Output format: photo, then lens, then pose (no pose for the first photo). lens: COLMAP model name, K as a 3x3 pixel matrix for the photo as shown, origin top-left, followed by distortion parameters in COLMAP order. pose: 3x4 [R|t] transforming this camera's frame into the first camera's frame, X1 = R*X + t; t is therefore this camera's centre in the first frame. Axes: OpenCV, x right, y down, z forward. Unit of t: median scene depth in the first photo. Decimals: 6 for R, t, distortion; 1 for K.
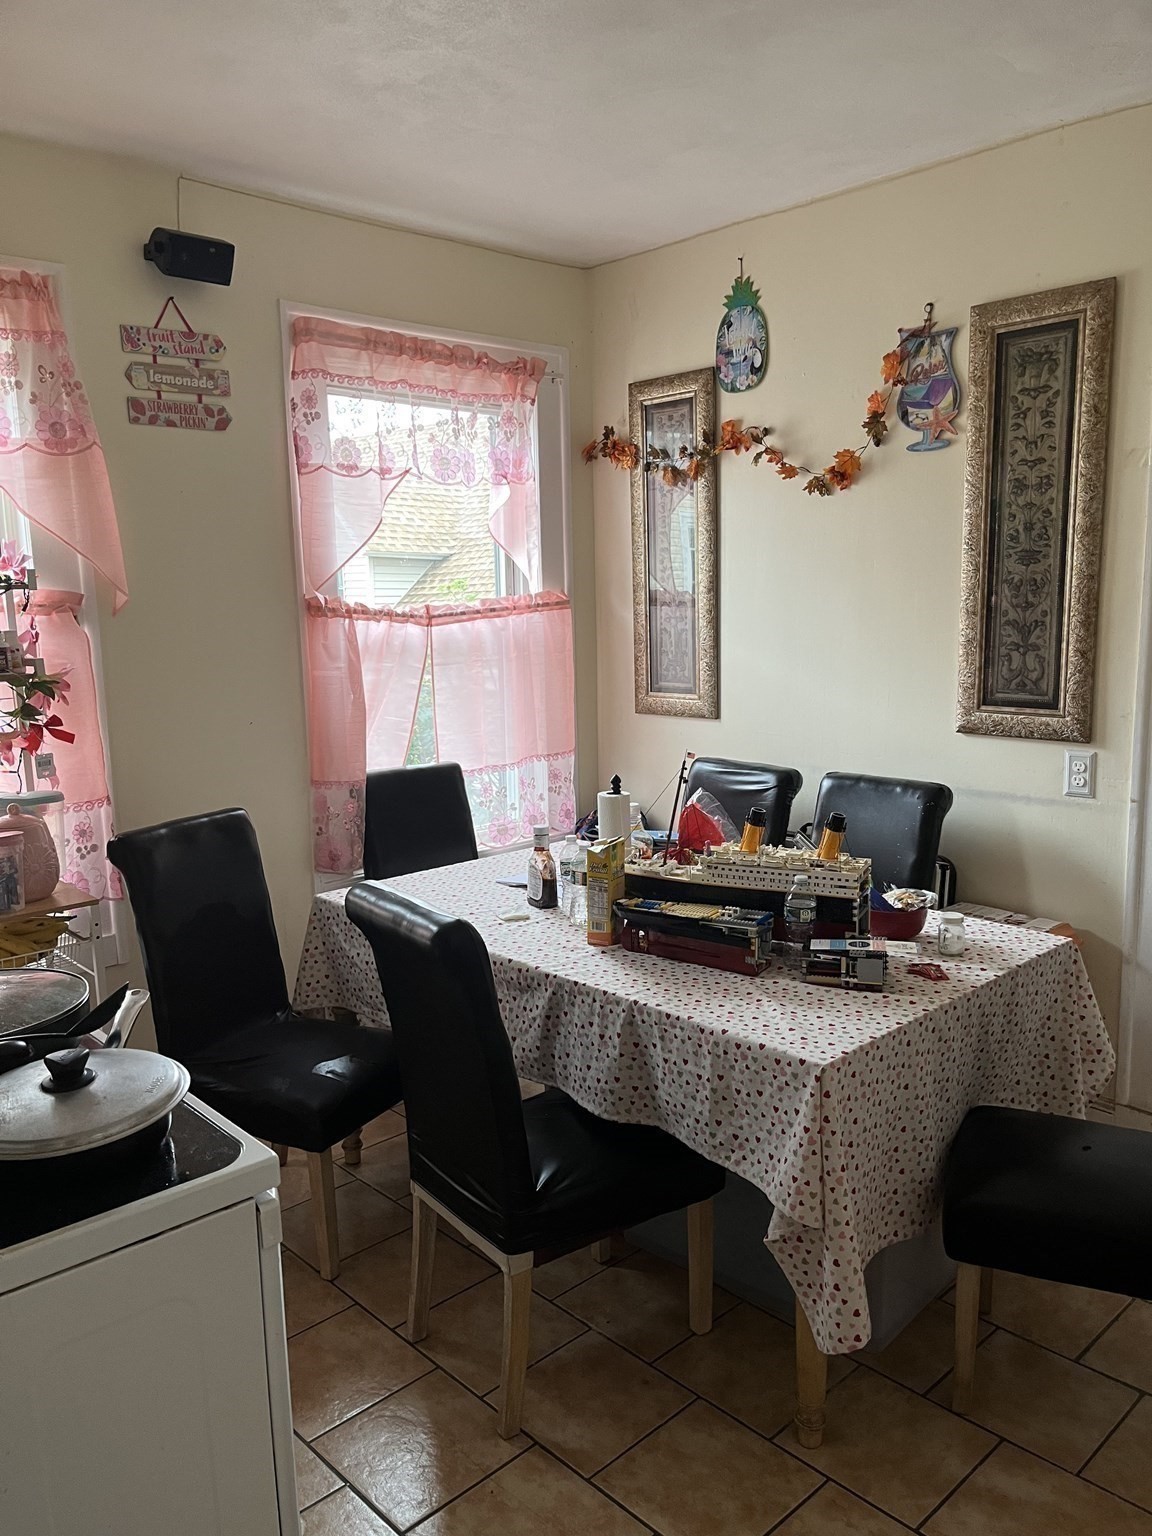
lens RADIAL K [[1162.7, 0, 577.3], [0, 1162.7, 773.8], [0, 0, 1]] dist [0.006293, 0.000437]
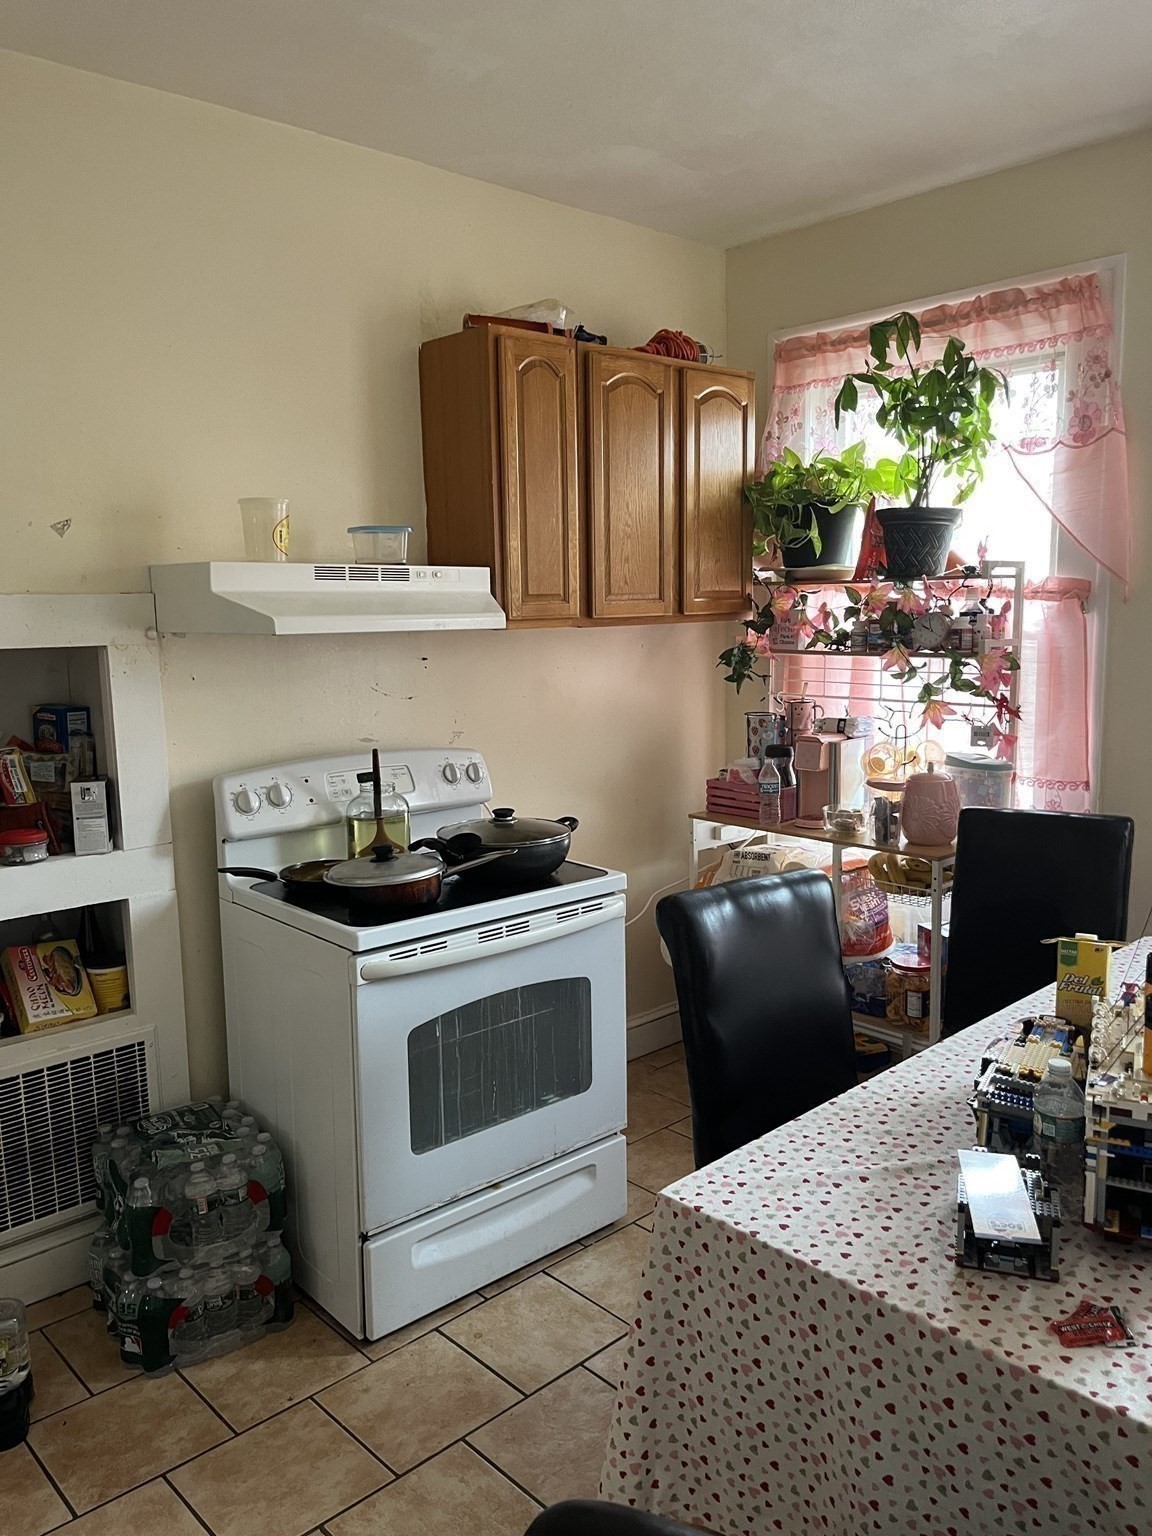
lens RADIAL K [[1162.7, 0, 573.1], [0, 1162.7, 766.4], [0, 0, 1]] dist [0.006293, 0.000437]
pose [[-0.021153, 0.158454, -0.987140, 0.652531], [-0.129264, 0.978640, 0.159859, -0.107491], [0.991385, 0.130983, -0.000219, 0.613287]]
